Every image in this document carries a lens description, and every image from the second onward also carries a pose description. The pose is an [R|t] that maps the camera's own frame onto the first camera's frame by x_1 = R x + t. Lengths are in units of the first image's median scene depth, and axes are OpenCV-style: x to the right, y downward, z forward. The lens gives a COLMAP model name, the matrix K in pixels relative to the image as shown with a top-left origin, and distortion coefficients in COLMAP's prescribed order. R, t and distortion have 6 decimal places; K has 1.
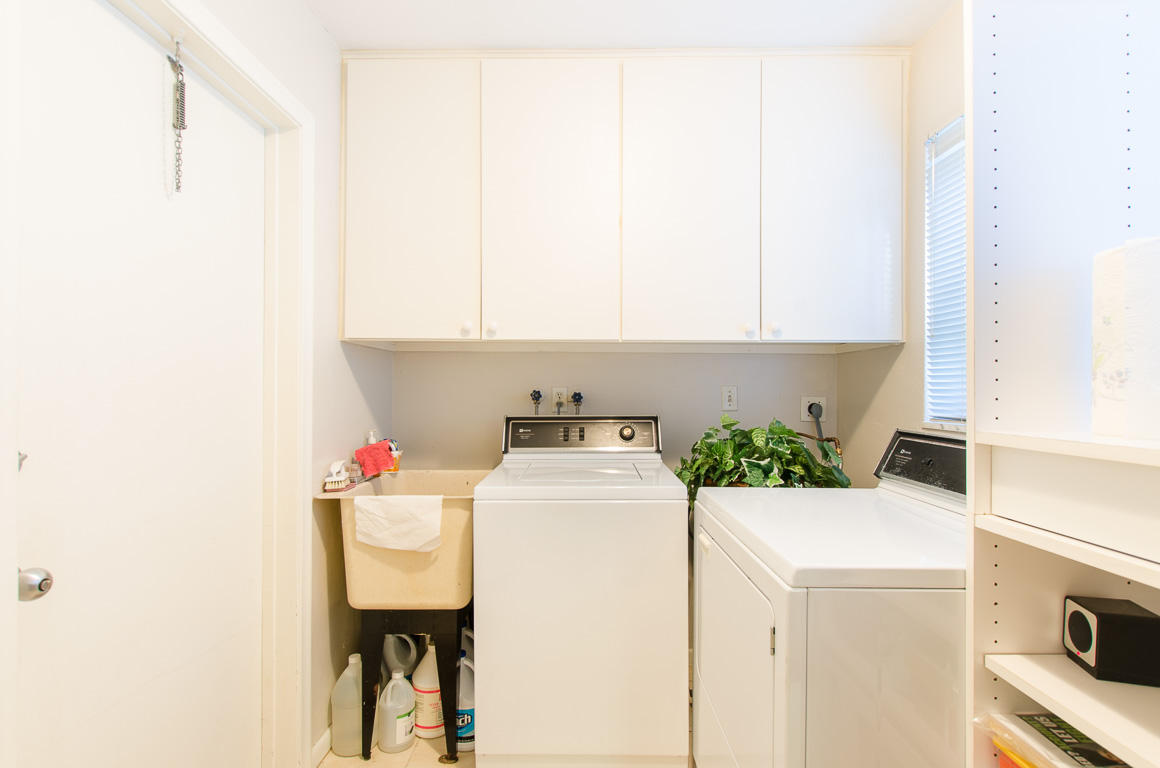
lens RADIAL K [[544.5, 0, 580.0], [0, 544.5, 384.0], [0, 0, 1]] dist [-0.000707, -0.001362]
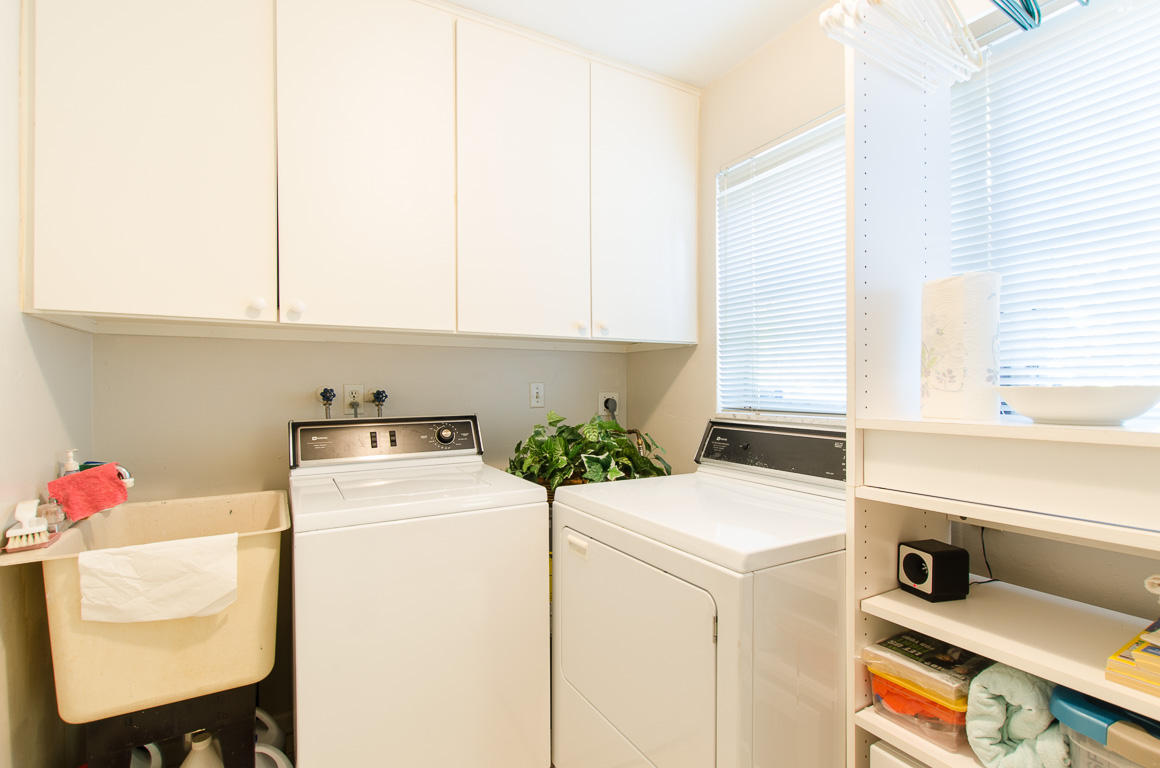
lens RADIAL K [[544.5, 0, 580.0], [0, 544.5, 384.0], [0, 0, 1]] dist [-0.000707, -0.001362]
pose [[0.865045, -0.003488, 0.501682, -0.208850], [0.001158, 0.999987, 0.004957, 0.001744], [-0.501693, -0.003707, 0.865038, 0.131346]]
